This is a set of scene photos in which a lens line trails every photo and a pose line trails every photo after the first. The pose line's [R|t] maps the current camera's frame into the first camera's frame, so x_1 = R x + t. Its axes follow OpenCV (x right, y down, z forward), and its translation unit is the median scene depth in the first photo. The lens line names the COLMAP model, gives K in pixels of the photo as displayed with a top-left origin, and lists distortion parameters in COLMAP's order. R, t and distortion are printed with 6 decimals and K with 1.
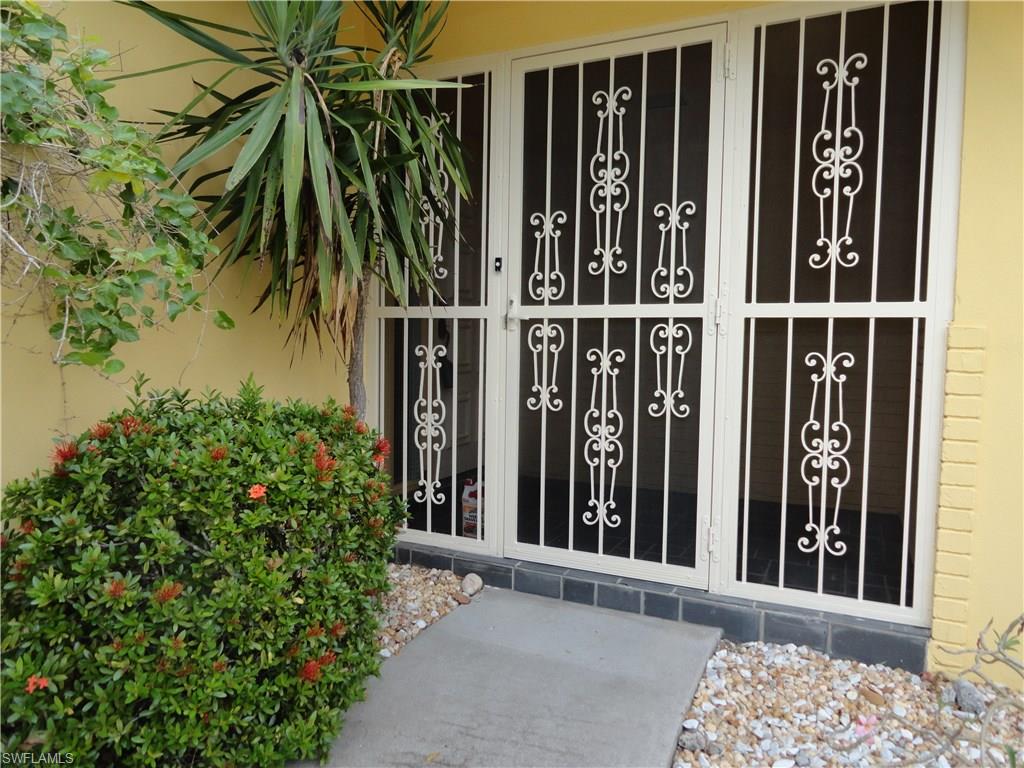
lens RADIAL K [[704.0, 0, 512.0], [0, 704.0, 384.0], [0, 0, 1]] dist [-0.014833, 0.000153]
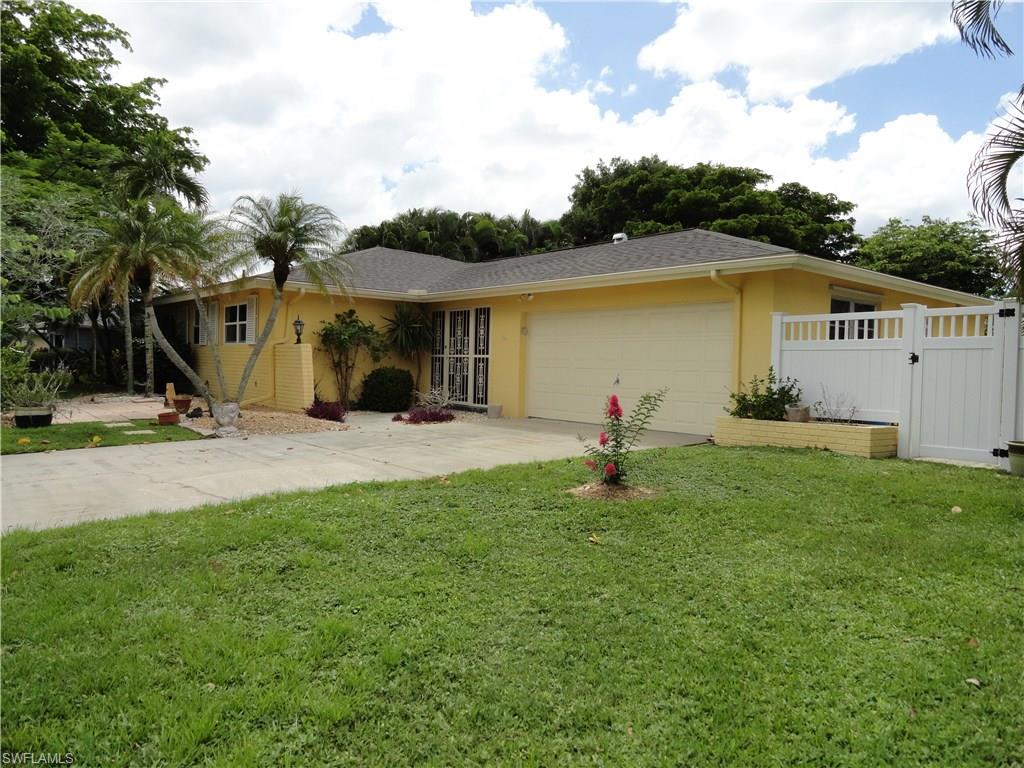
lens RADIAL K [[704.0, 0, 512.0], [0, 704.0, 384.0], [0, 0, 1]] dist [-0.014833, 0.000153]
pose [[0.907123, 0.021514, -0.420316, 2.977547], [-0.040186, 0.998557, -0.035619, 0.311646], [0.418943, 0.049201, 0.906679, -4.013943]]
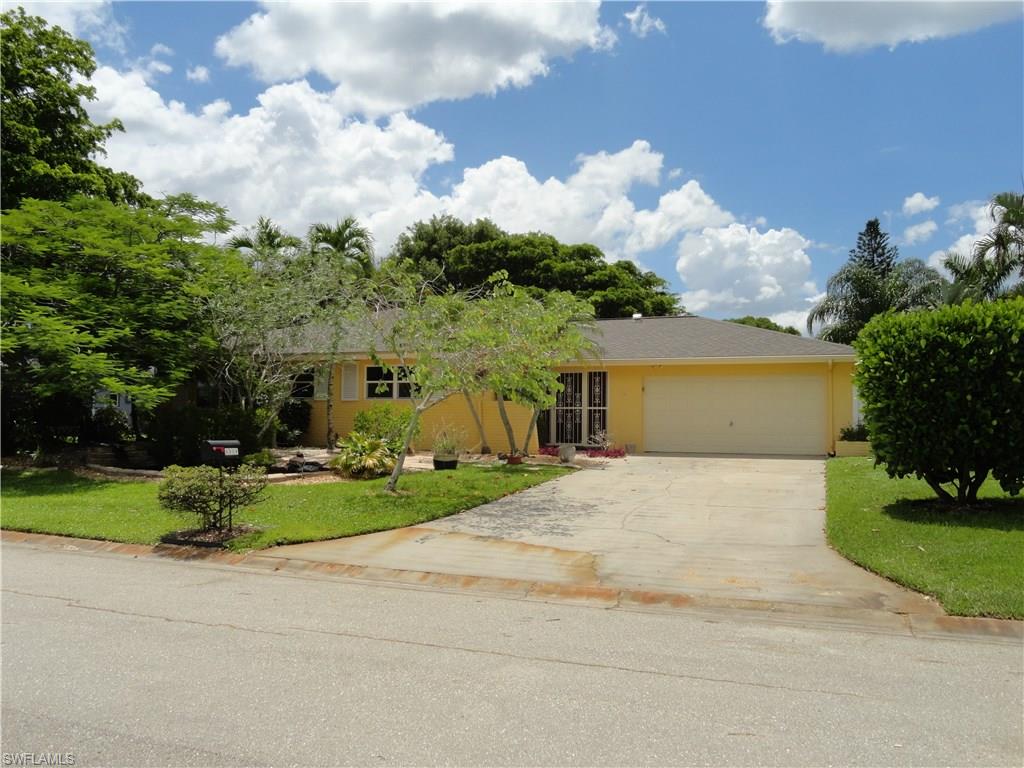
lens RADIAL K [[836.7, 0, 512.0], [0, 836.7, 384.0], [0, 0, 1]] dist [-0.090698, -0.000219]
pose [[0.992494, -0.003981, 0.122230, -1.550205], [0.015463, 0.995533, -0.093135, 0.456349], [-0.121313, 0.094326, 0.988122, -7.708373]]
